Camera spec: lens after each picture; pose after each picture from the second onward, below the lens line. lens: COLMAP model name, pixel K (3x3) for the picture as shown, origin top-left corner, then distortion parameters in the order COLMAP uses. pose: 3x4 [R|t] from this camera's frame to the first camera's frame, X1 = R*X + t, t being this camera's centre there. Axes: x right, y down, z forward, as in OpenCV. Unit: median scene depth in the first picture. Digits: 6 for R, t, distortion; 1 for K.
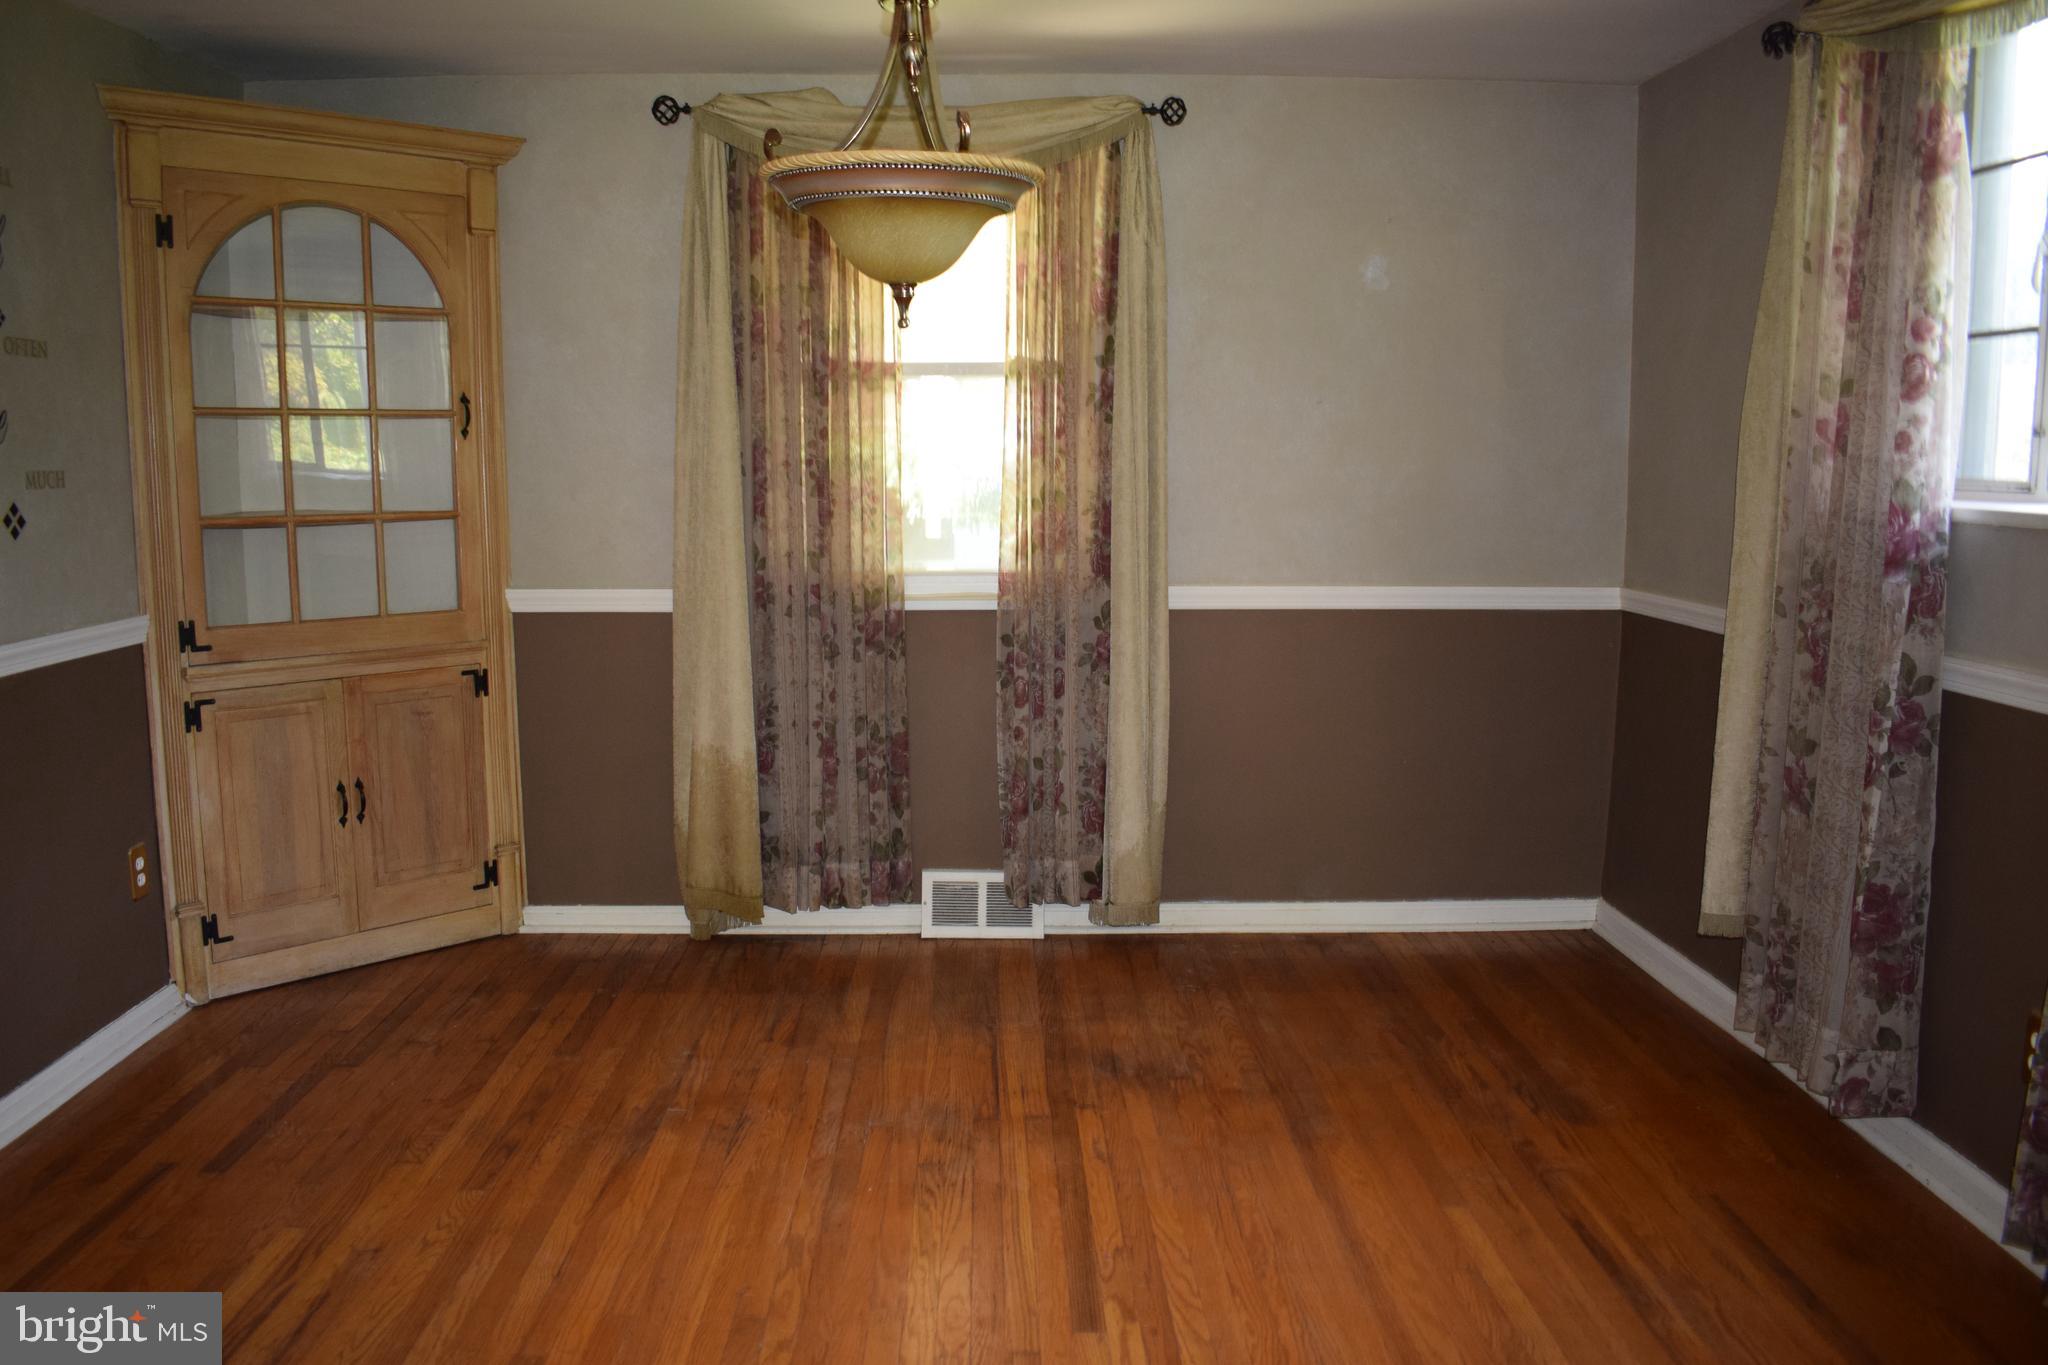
lens RADIAL K [[1597.5, 0, 1013.8], [0, 1597.5, 692.3], [0, 0, 1]] dist [-0.098590, 0.002412]
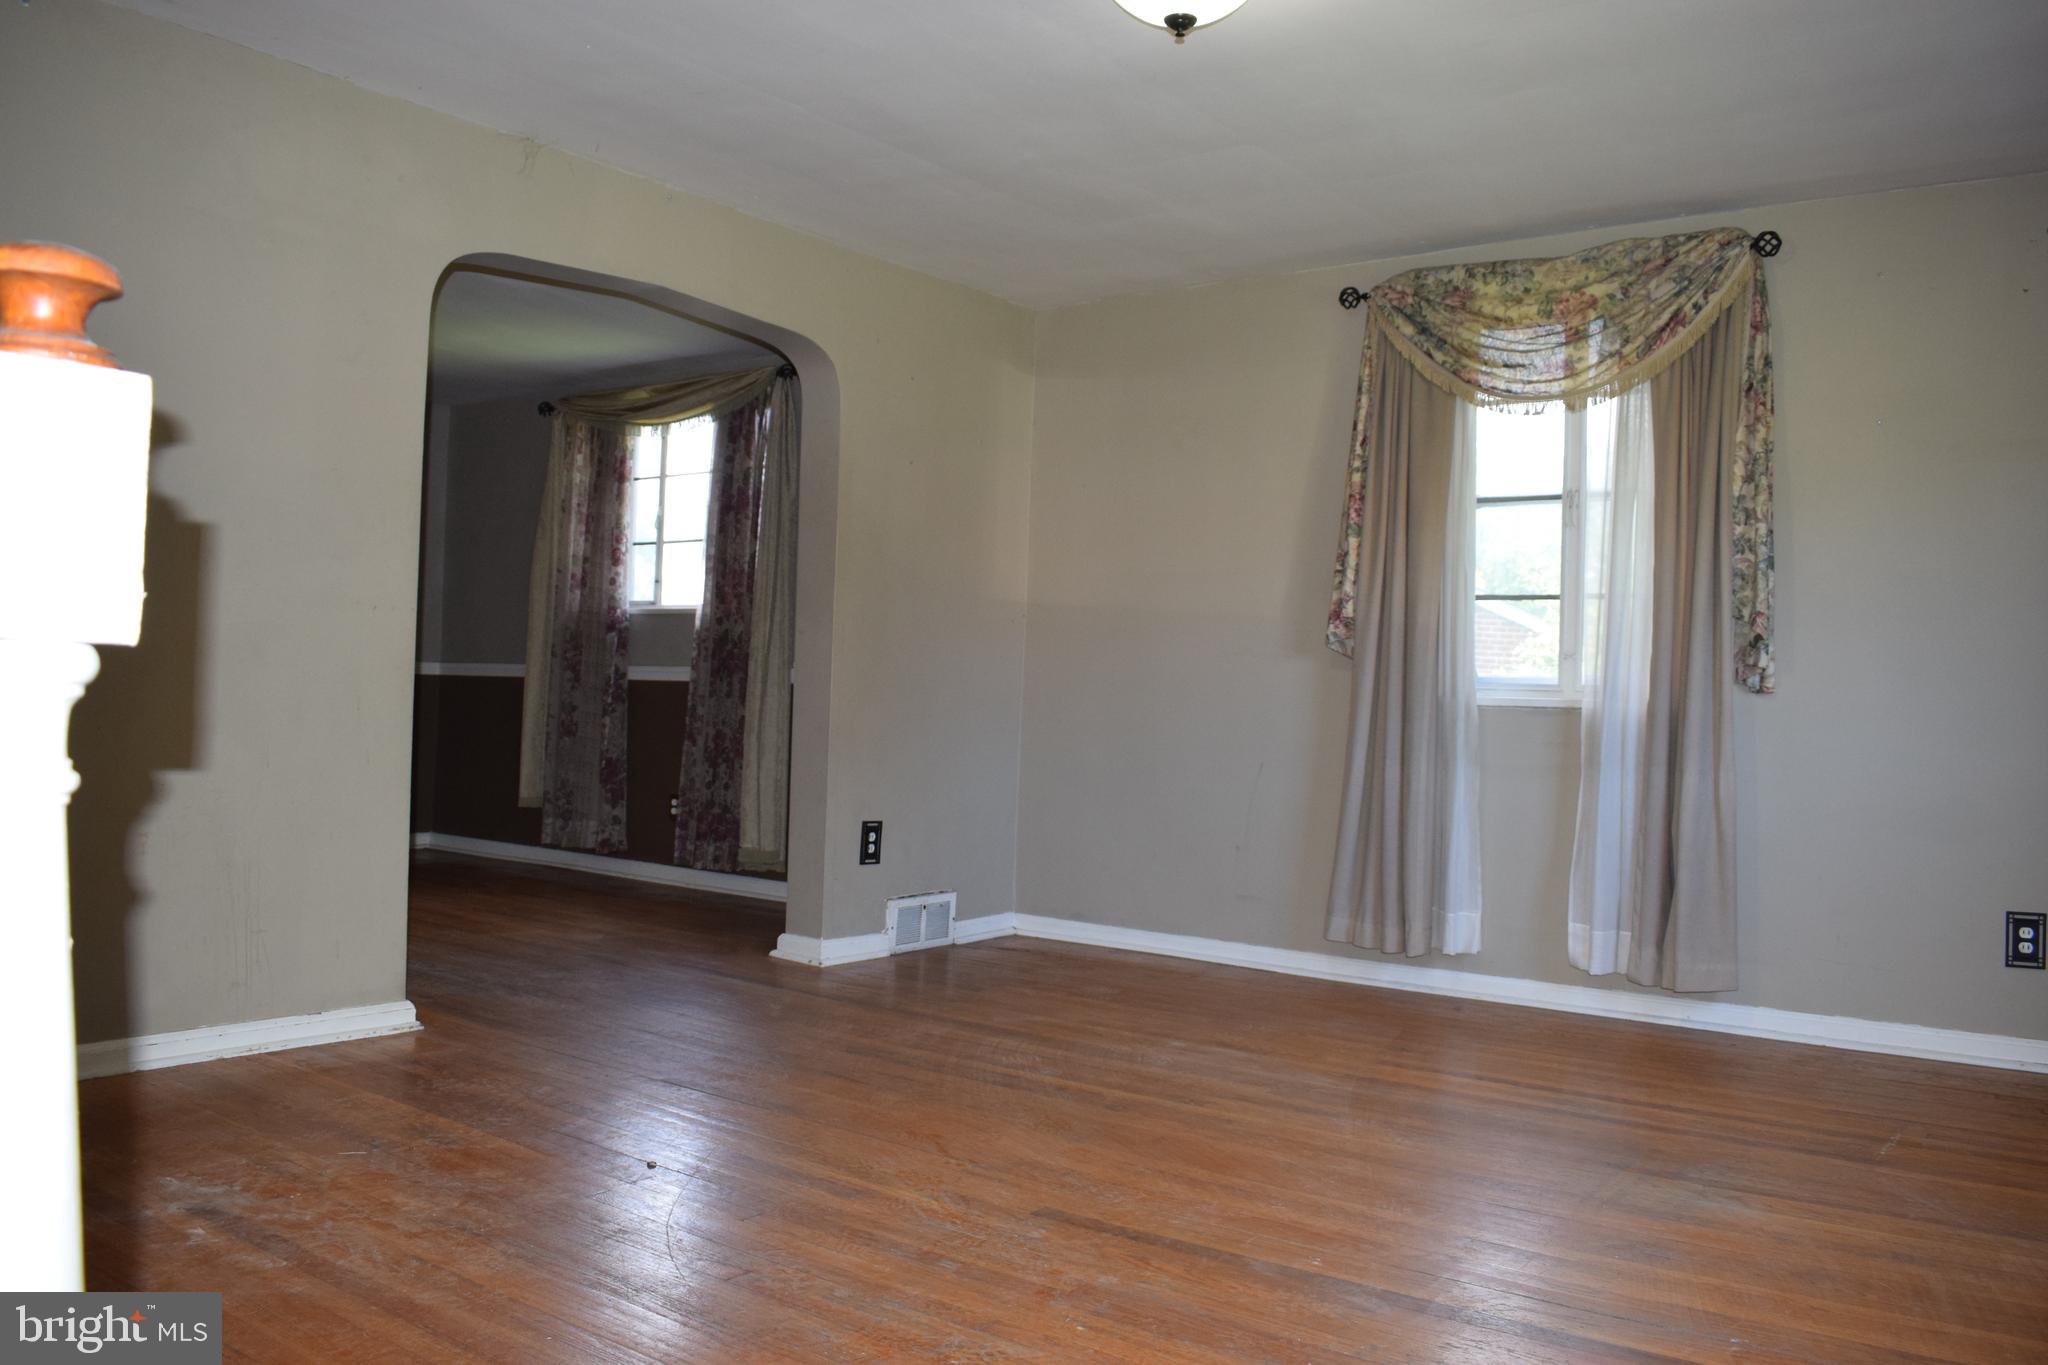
lens RADIAL K [[1597.5, 0, 1013.8], [0, 1597.5, 692.3], [0, 0, 1]] dist [-0.098590, 0.002412]
pose [[0.627937, 0.027288, 0.777786, -1.020741], [0.075871, 0.992479, -0.096073, 0.314410], [-0.774557, 0.119339, 0.621144, -1.105189]]
